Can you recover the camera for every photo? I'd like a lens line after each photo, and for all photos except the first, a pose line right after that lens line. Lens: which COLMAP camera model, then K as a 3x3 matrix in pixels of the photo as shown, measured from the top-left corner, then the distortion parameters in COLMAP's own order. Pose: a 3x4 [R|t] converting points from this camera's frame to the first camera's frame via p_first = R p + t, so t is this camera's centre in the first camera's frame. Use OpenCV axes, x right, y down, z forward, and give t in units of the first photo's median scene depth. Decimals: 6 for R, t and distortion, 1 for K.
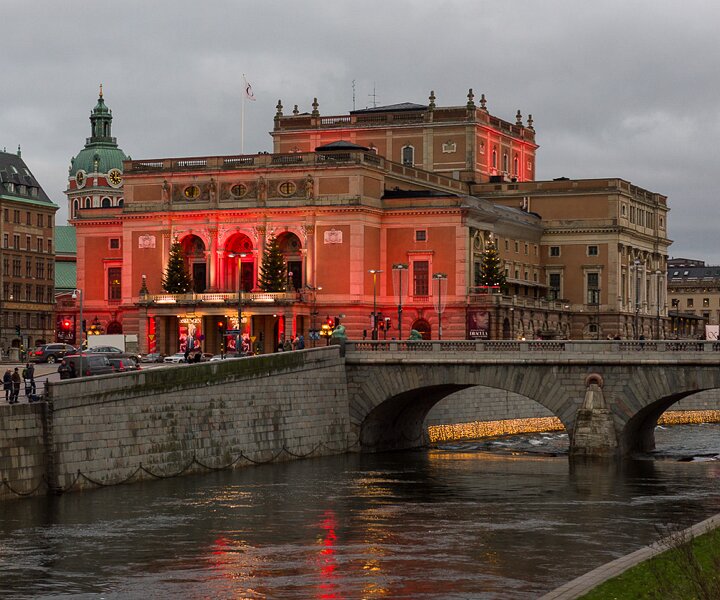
lens RADIAL K [[1816.6, 0, 360.0], [0, 1816.6, 300.0], [0, 0, 1]] dist [-0.021018, 0.103234]
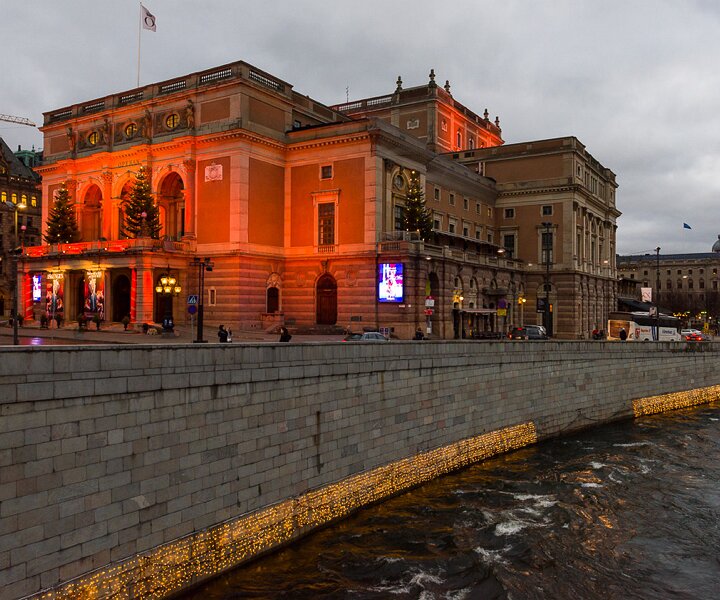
lens RADIAL K [[633.8, 0, 360.0], [0, 633.8, 294.7], [0, 0, 1]] dist [0.001864, -0.011660]
pose [[0.985103, 0.000604, -0.171963, 0.097447], [0.002177, 0.999870, 0.015984, 0.015398], [0.171950, -0.016121, 0.984974, 0.715944]]
